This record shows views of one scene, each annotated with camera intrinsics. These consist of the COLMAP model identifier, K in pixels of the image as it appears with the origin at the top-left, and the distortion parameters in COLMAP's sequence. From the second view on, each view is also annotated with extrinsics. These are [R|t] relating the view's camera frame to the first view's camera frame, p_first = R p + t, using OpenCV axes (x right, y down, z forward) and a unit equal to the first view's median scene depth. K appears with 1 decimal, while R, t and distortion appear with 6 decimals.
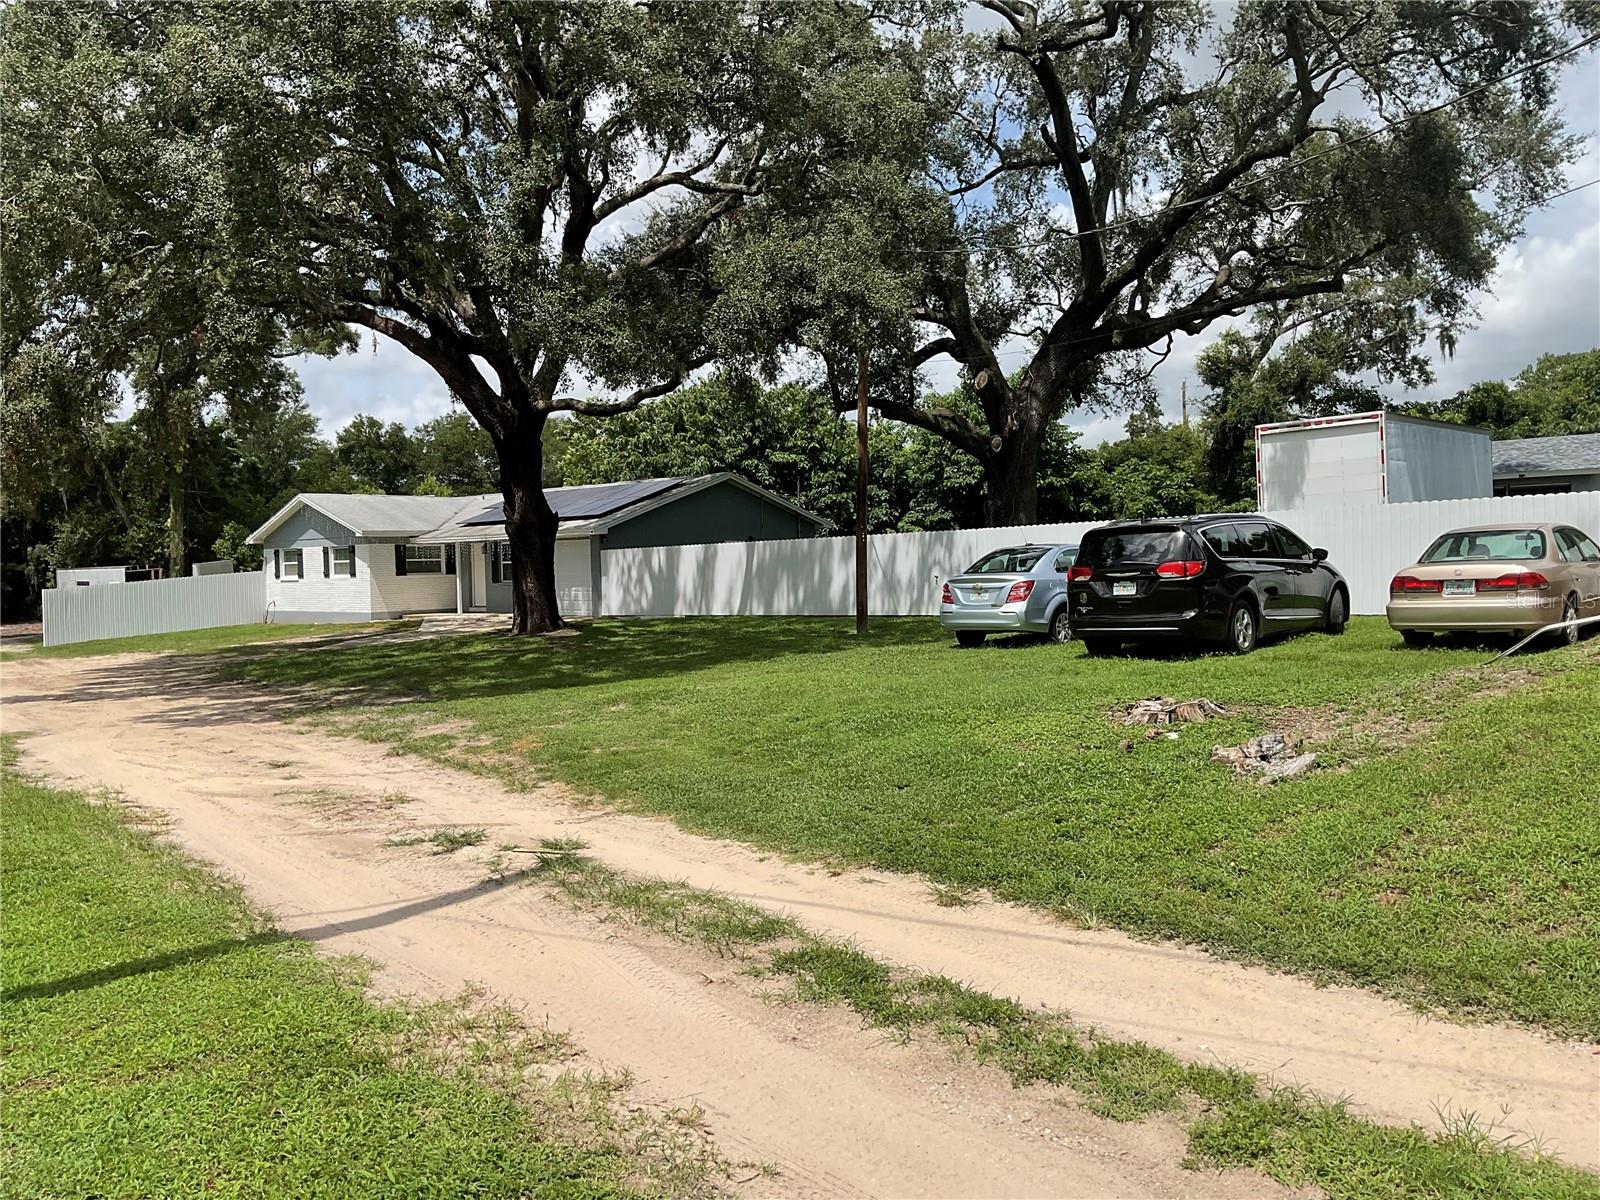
lens RADIAL K [[1325.0, 0, 826.3], [0, 1325.0, 625.6], [0, 0, 1]] dist [0.083178, -0.150558]
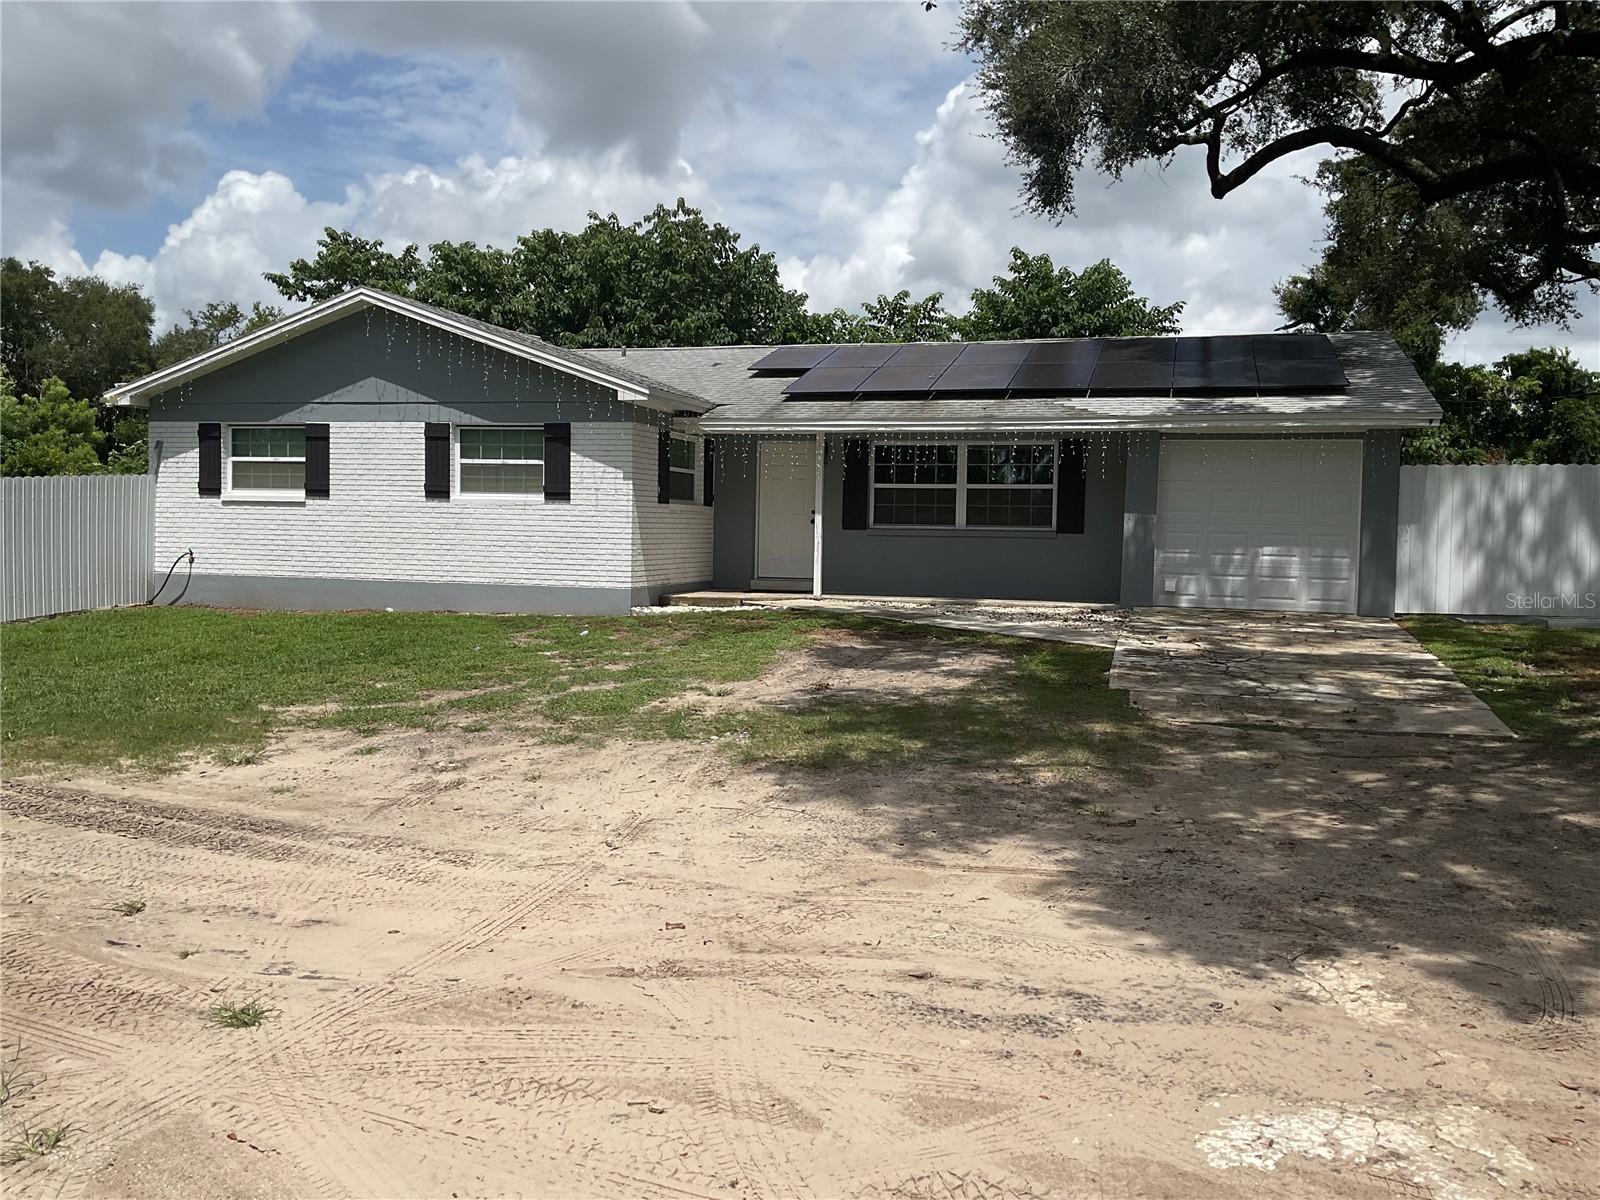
lens RADIAL K [[1325.0, 0, 803.6], [0, 1325.0, 605.7], [0, 0, 1]] dist [0.083178, -0.150558]
pose [[0.884117, 0.017537, 0.466935, -0.517780], [-0.020706, 0.999784, 0.001656, -0.006603], [-0.466806, -0.011133, 0.884290, 0.649141]]
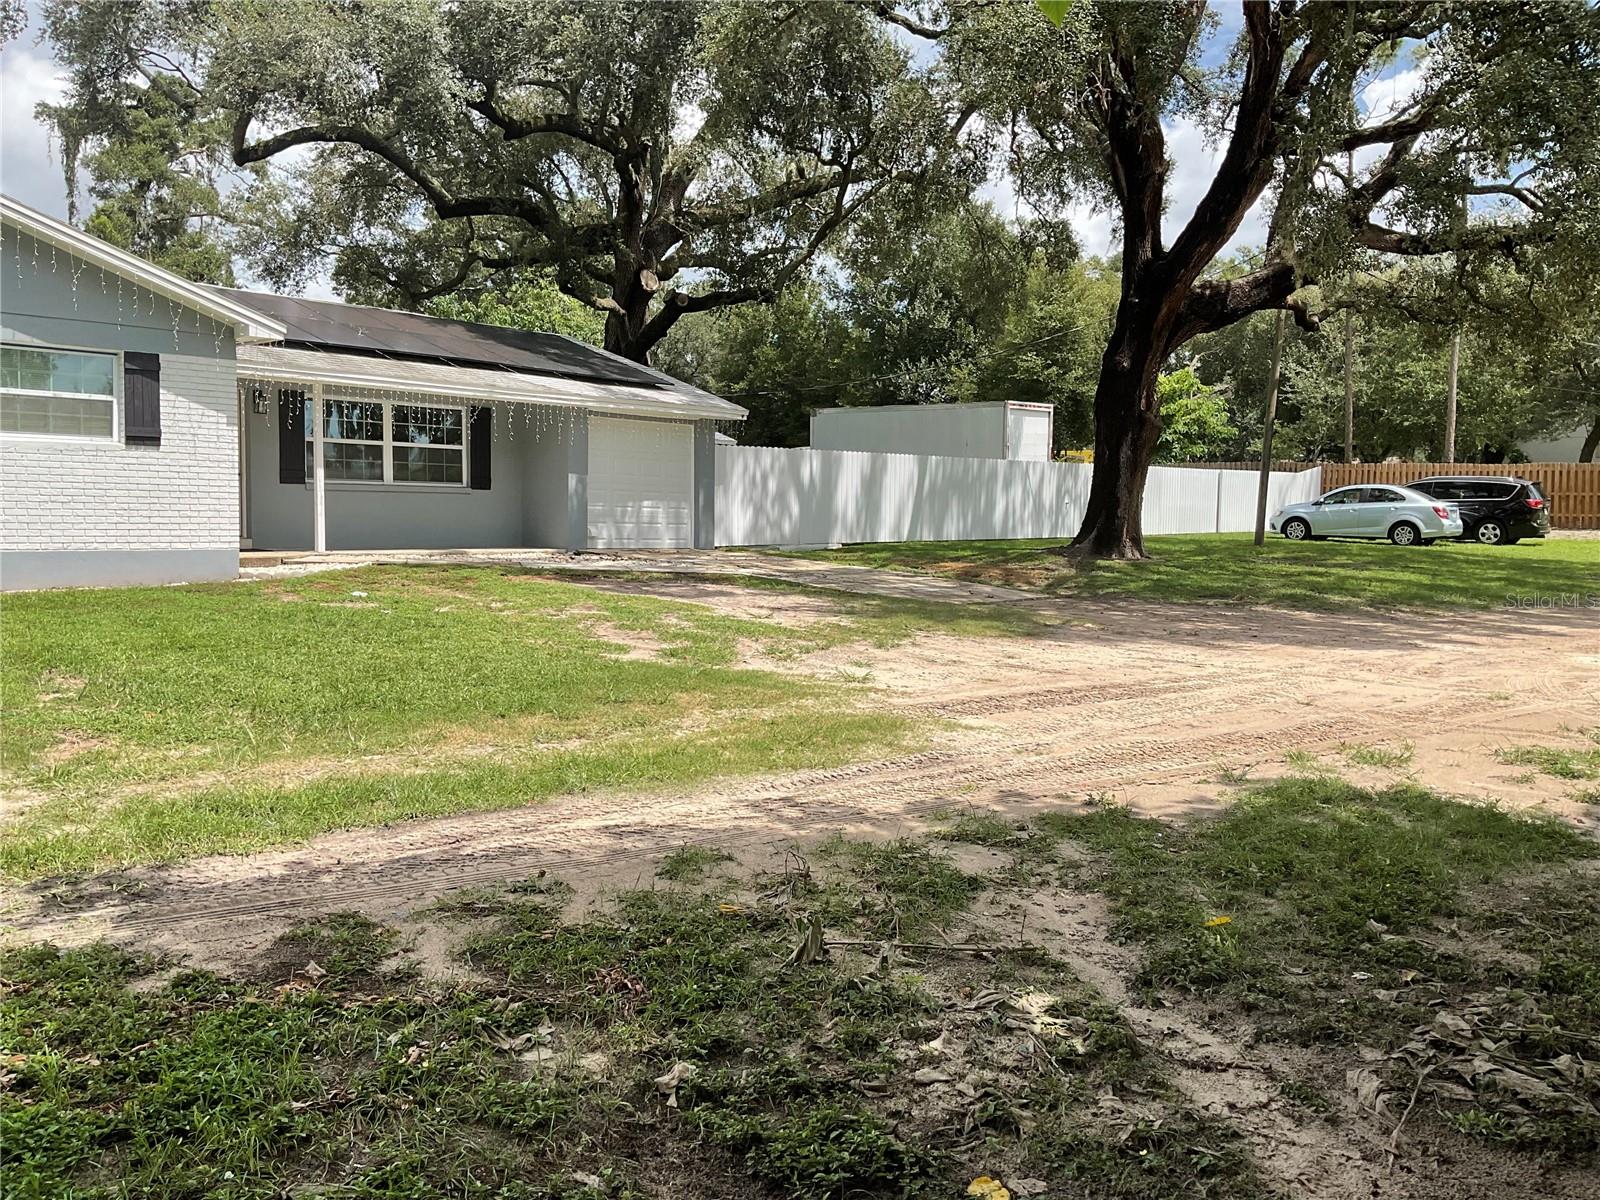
lens RADIAL K [[1325.0, 0, 799.9], [0, 1325.0, 596.3], [0, 0, 1]] dist [0.083178, -0.150558]
pose [[-0.024472, -0.034361, 0.999110, -0.760715], [0.033848, 0.998808, 0.035180, -0.004796], [-0.999127, 0.034679, -0.023280, 0.910251]]
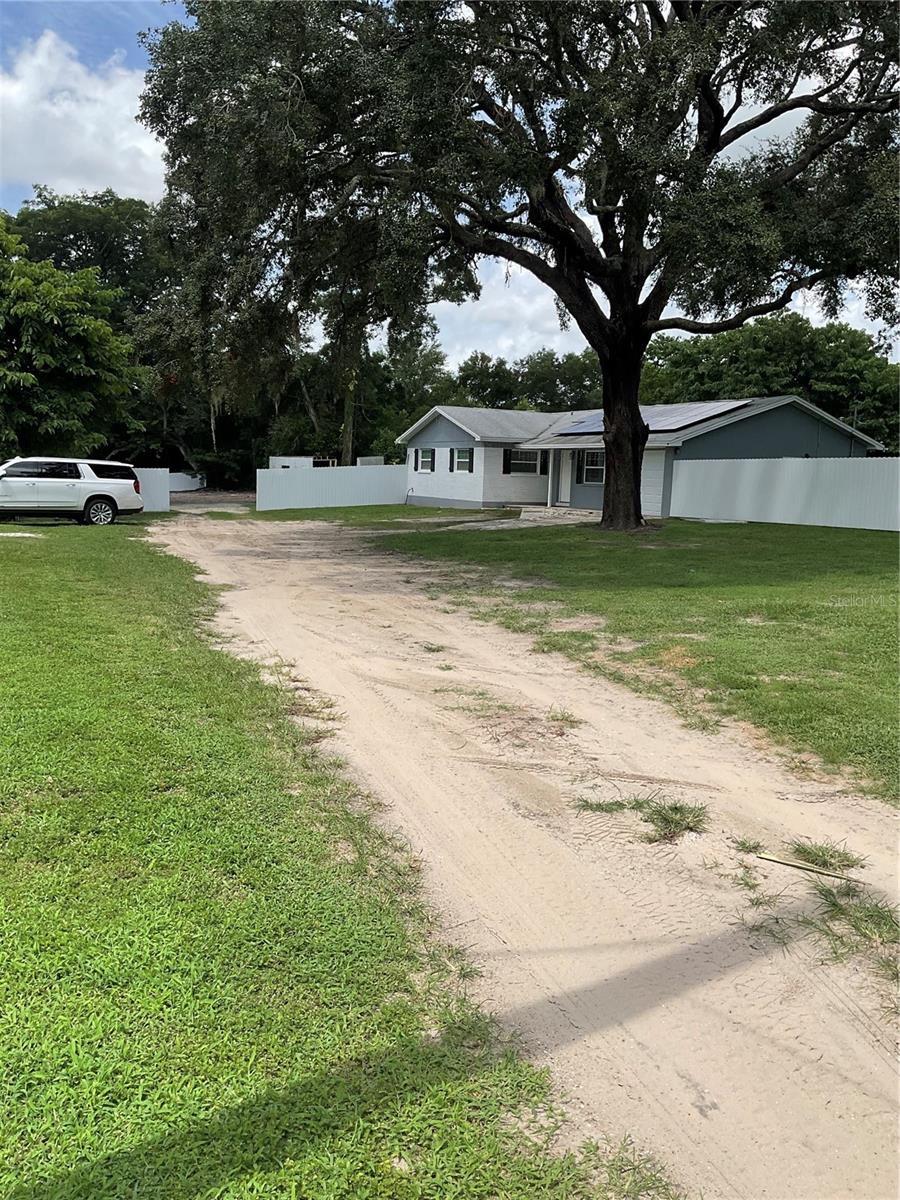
lens RADIAL K [[993.7, 0, 483.6], [0, 993.7, 620.1], [0, 0, 1]] dist [0.083178, -0.150558]
pose [[0.949311, 0.098741, -0.298426, -0.047271], [-0.068829, 0.991639, 0.109157, -0.001455], [0.306709, -0.083084, 0.948170, 0.093370]]
